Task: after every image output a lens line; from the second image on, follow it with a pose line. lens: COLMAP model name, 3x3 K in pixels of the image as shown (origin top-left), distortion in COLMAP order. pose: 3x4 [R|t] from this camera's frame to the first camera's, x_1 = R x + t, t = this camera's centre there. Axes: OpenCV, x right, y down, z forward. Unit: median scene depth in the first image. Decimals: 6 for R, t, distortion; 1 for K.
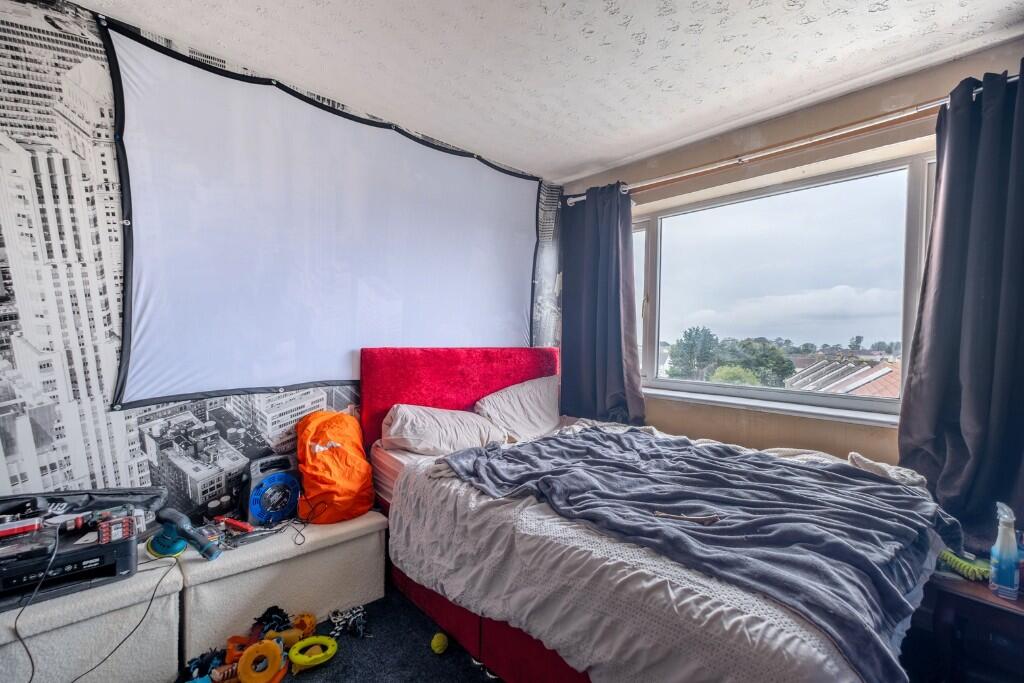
lens RADIAL K [[459.3, 0, 512.2], [0, 459.3, 337.0], [0, 0, 1]] dist [-0.005467, -0.001485]
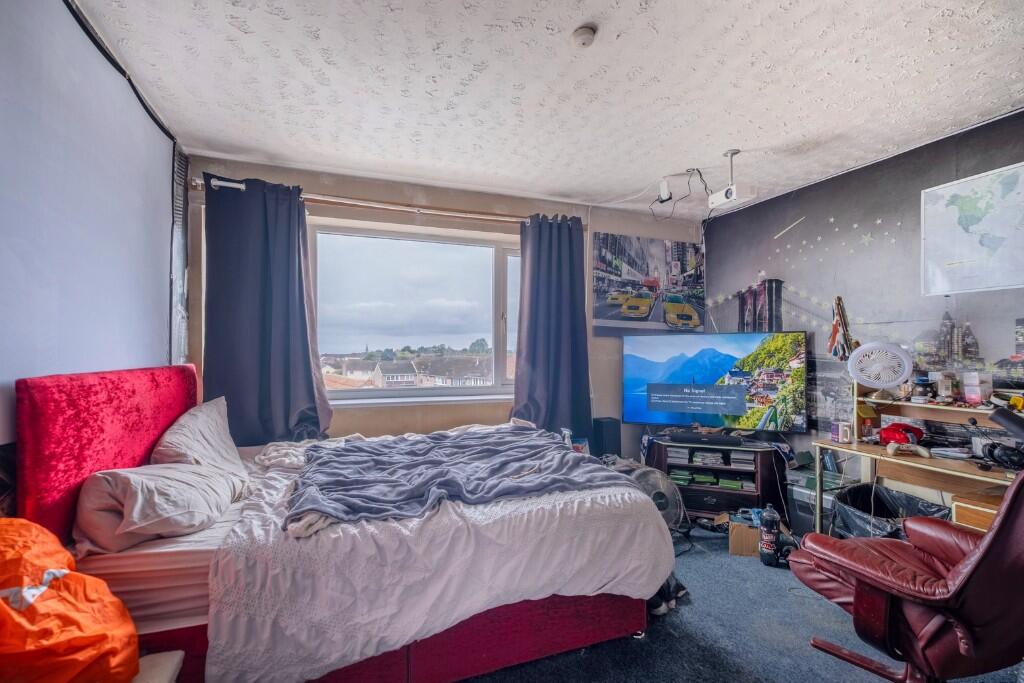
lens RADIAL K [[459.3, 0, 512.2], [0, 459.3, 337.0], [0, 0, 1]] dist [-0.005467, -0.001485]
pose [[0.340557, 0.014517, 0.940112, -0.692487], [0.007120, 0.999812, -0.018018, -0.009680], [-0.940197, 0.012830, 0.340390, 0.367055]]
